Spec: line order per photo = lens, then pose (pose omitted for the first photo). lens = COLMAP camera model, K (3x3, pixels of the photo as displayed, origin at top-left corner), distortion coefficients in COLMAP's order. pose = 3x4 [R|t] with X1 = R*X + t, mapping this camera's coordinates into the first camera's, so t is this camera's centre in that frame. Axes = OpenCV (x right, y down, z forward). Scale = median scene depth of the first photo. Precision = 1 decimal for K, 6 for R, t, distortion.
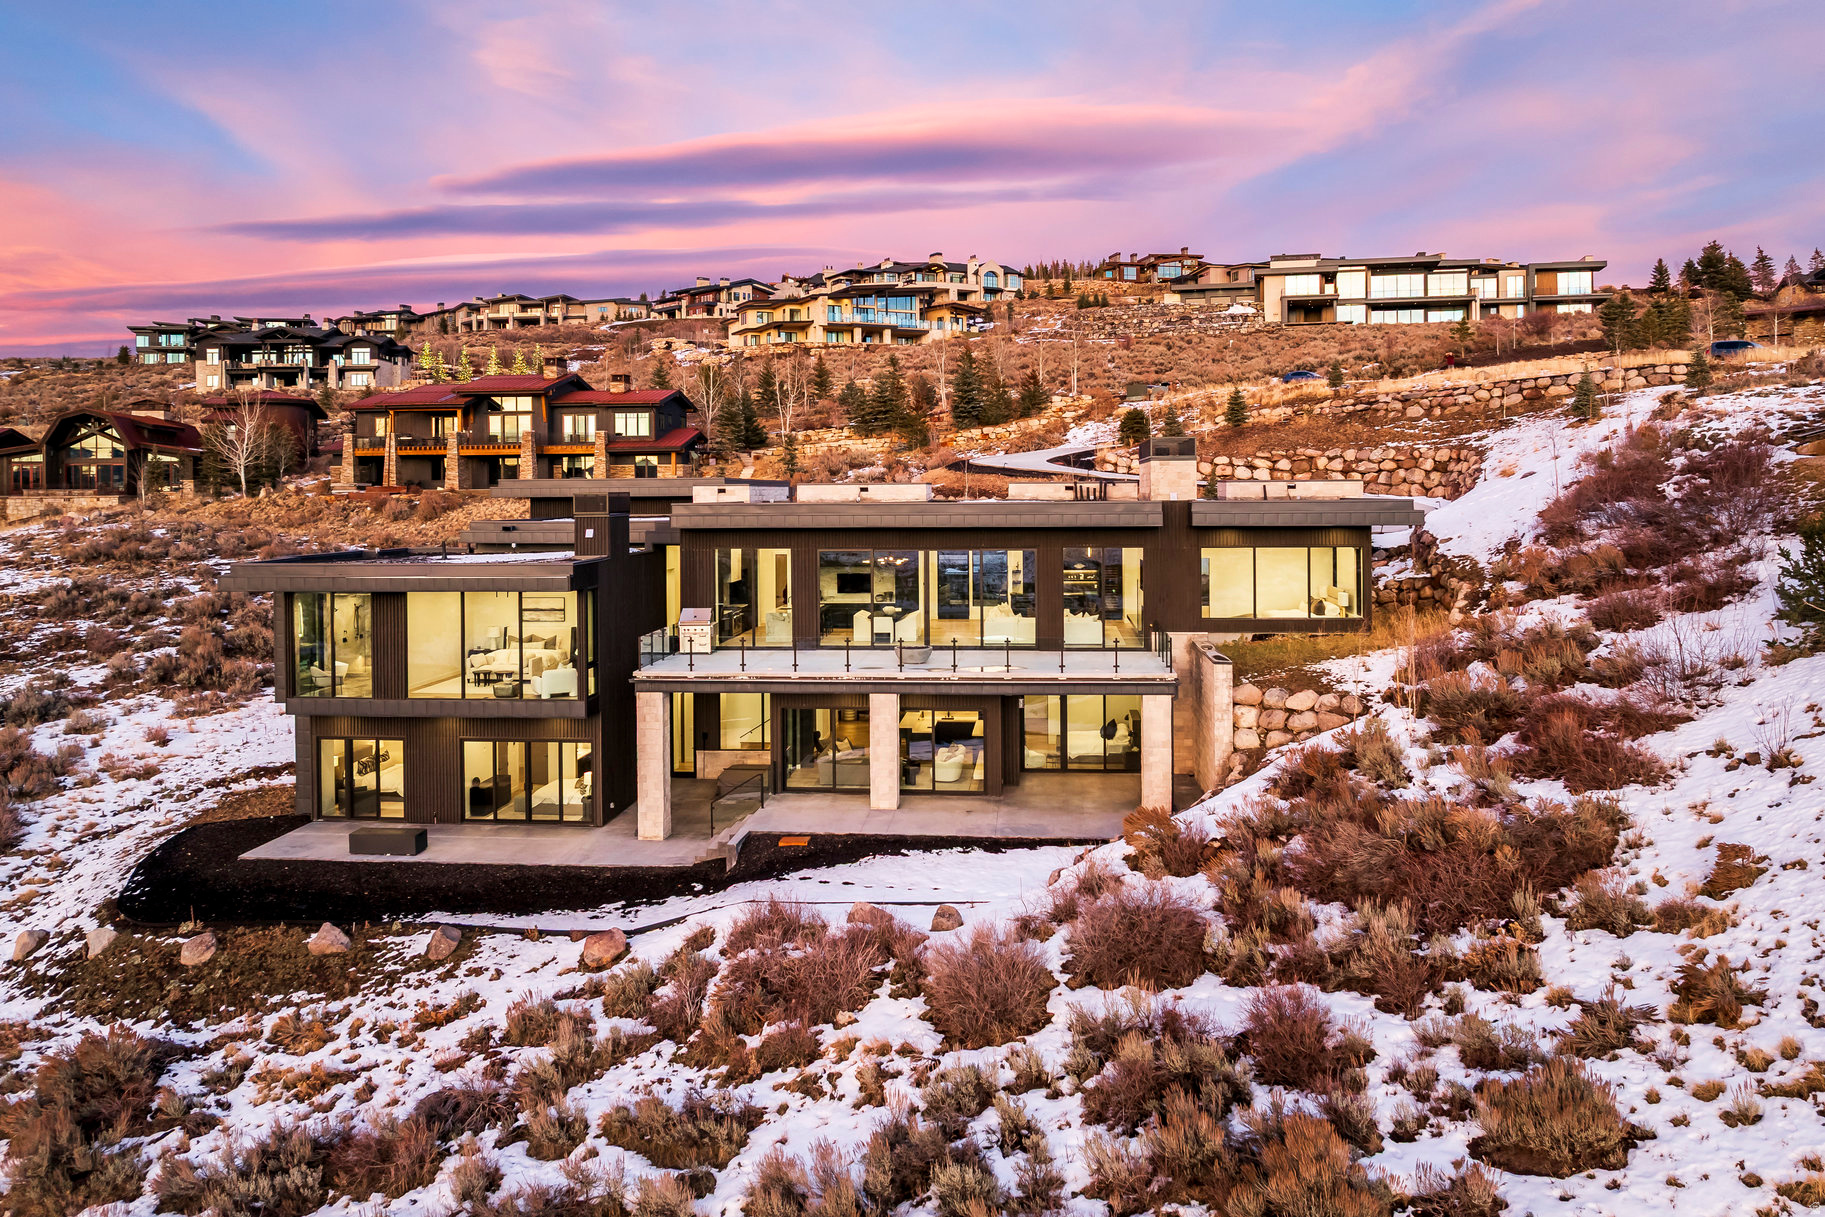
lens RADIAL K [[1328.4, 0, 935.7], [0, 1328.4, 508.7], [0, 0, 1]] dist [-0.011404, -0.066865]
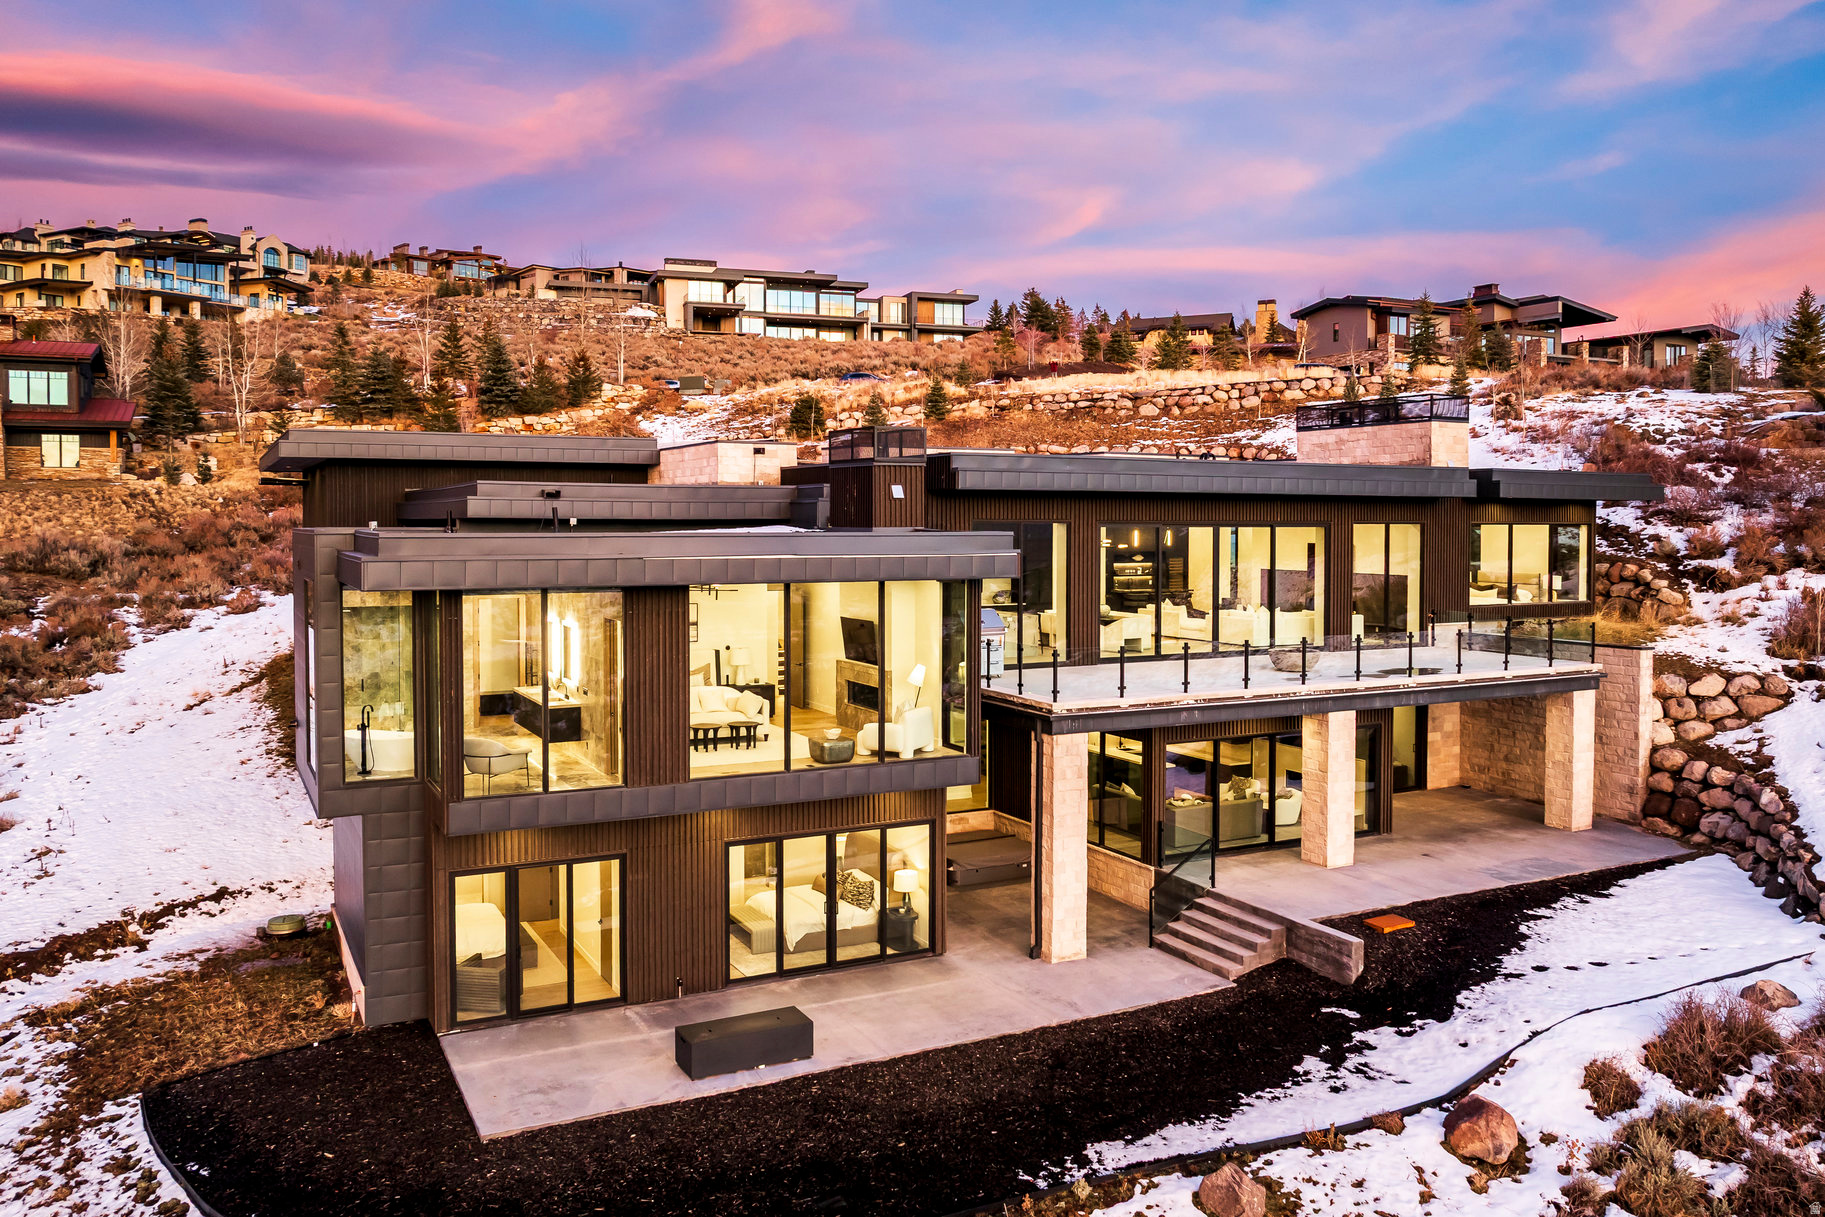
lens RADIAL K [[1372.8, 0, 909.9], [0, 1372.8, 562.6], [0, 0, 1]] dist [-0.018757, -0.043114]
pose [[0.848973, -0.006992, 0.528390, -0.215888], [-0.002113, 0.999860, 0.016626, 0.014893], [-0.528432, -0.015232, 0.848839, 0.161442]]
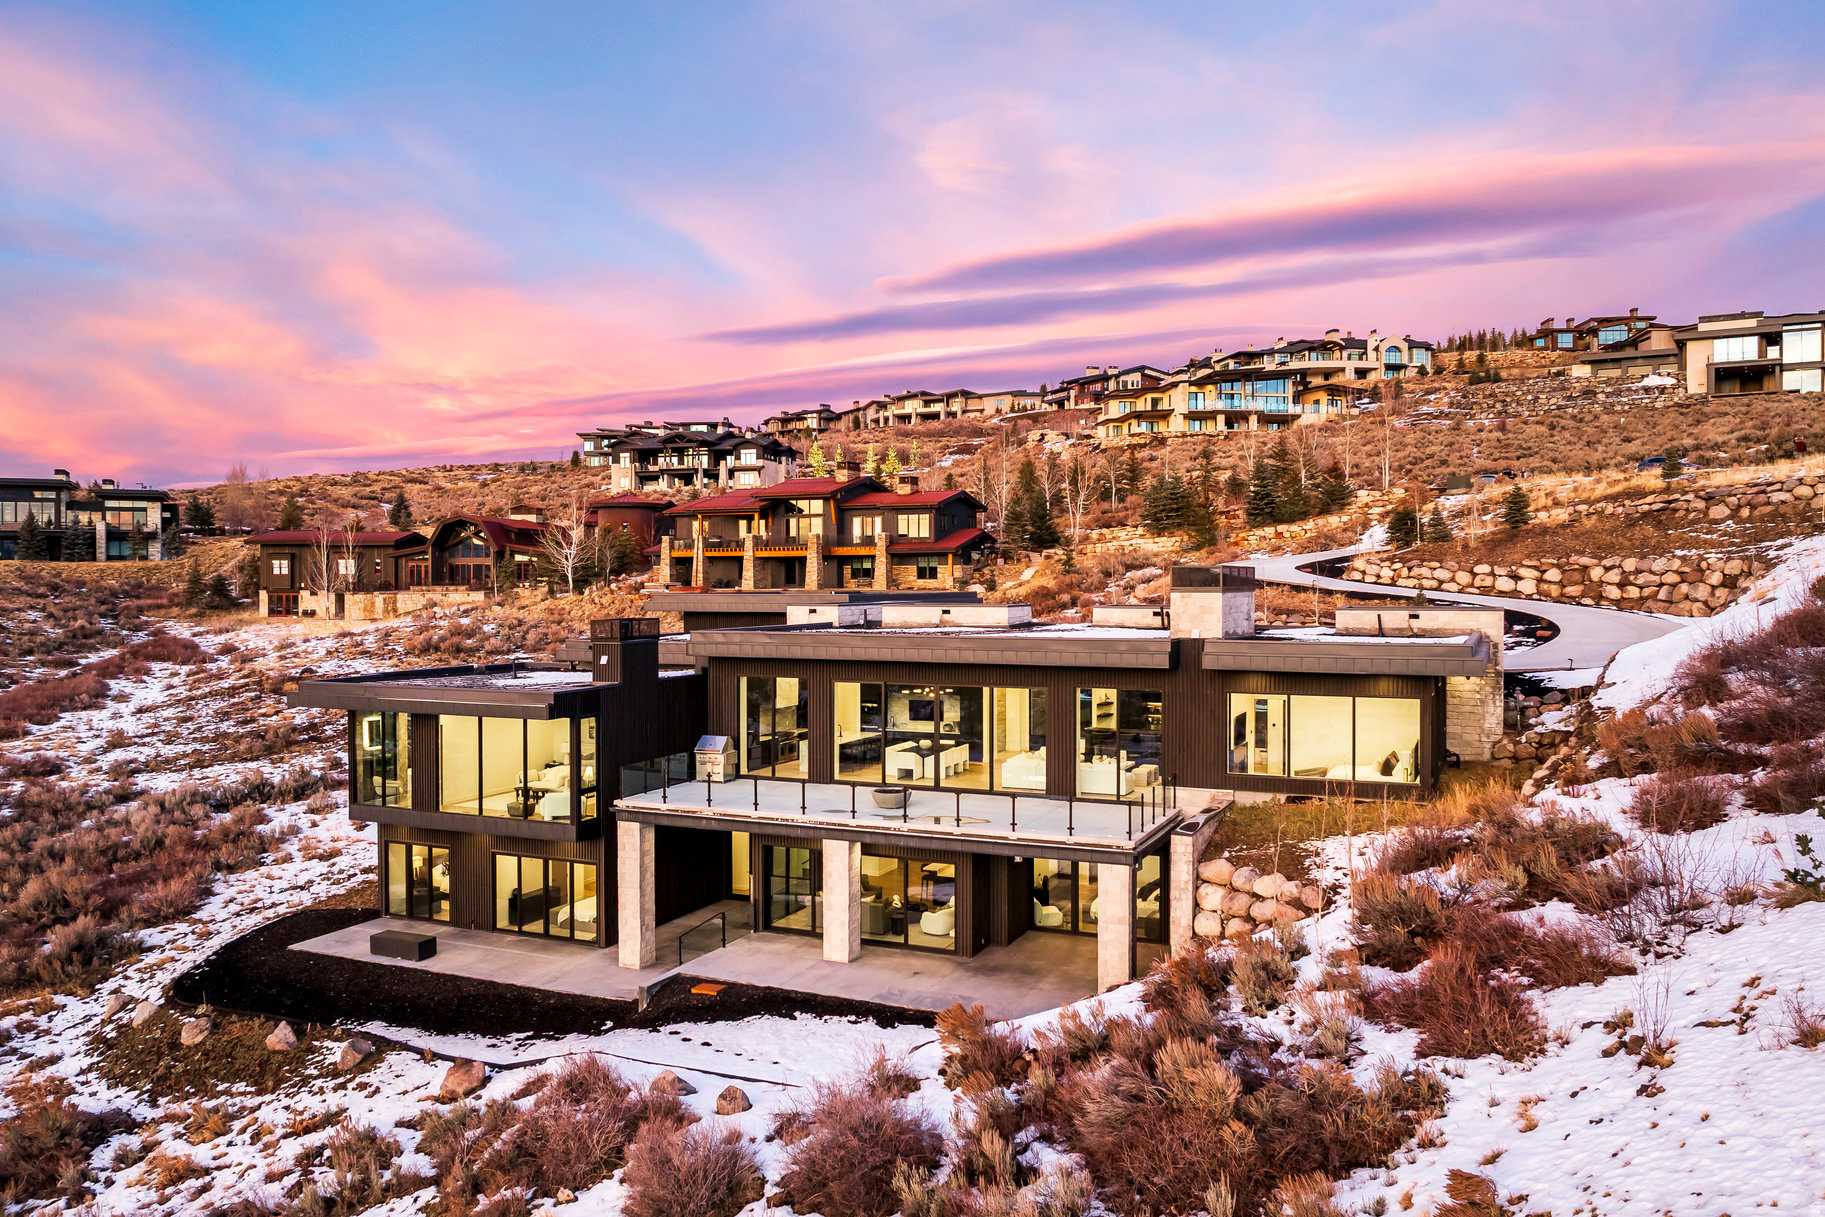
lens RADIAL K [[1335.7, 0, 912.5], [0, 1335.7, 608.5], [0, 0, 1]] dist [-0.027539, -0.032669]
pose [[0.942664, 0.012034, -0.333528, 0.109822], [-0.008521, 0.999892, 0.011992, -0.012702], [0.333636, -0.008462, 0.942664, 0.040895]]
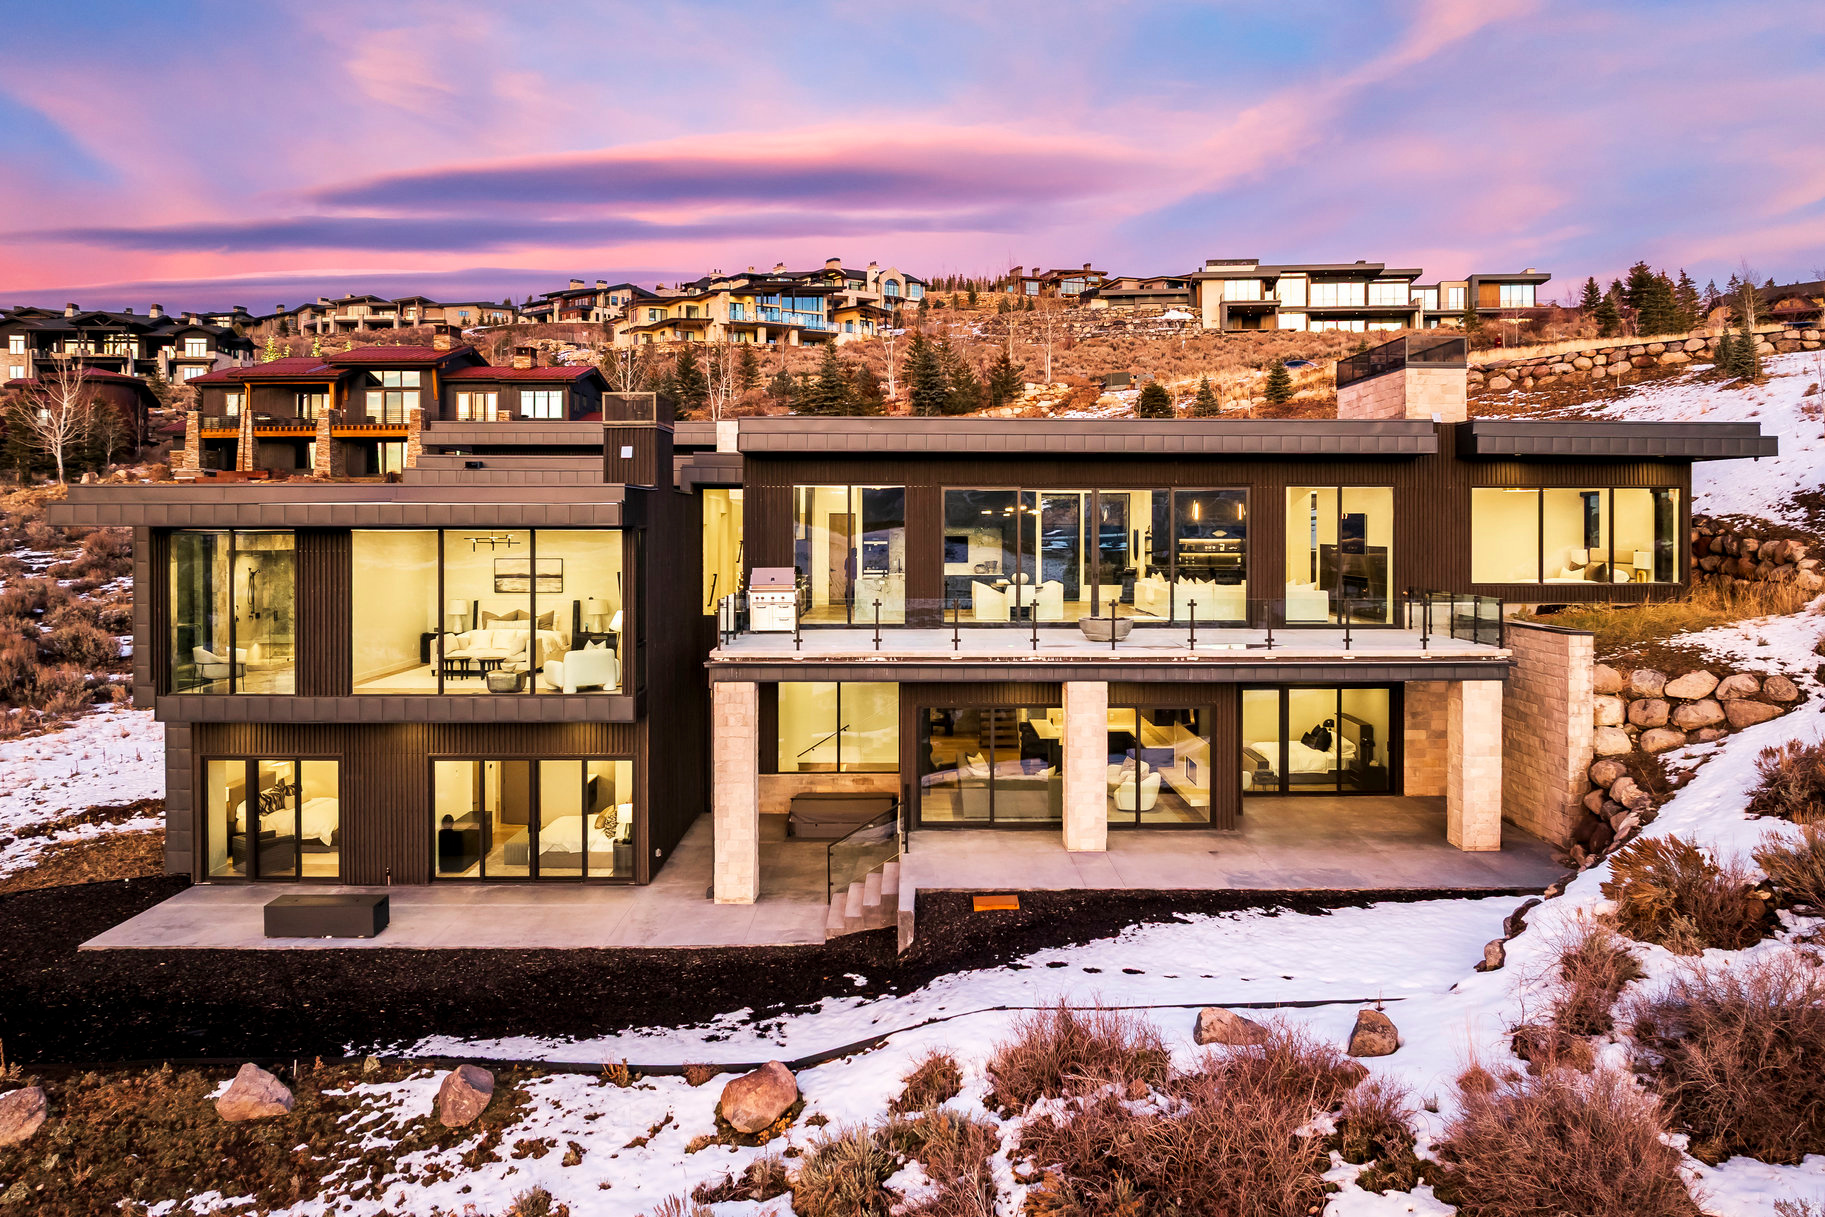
lens RADIAL K [[1363.5, 0, 948.5], [0, 1363.5, 549.2], [0, 0, 1]] dist [-0.033106, -0.008948]
pose [[0.994237, 0.006725, 0.106992, -0.061951], [-0.007271, 0.999962, 0.004718, 0.023053], [-0.106956, -0.005469, 0.994249, 0.106056]]
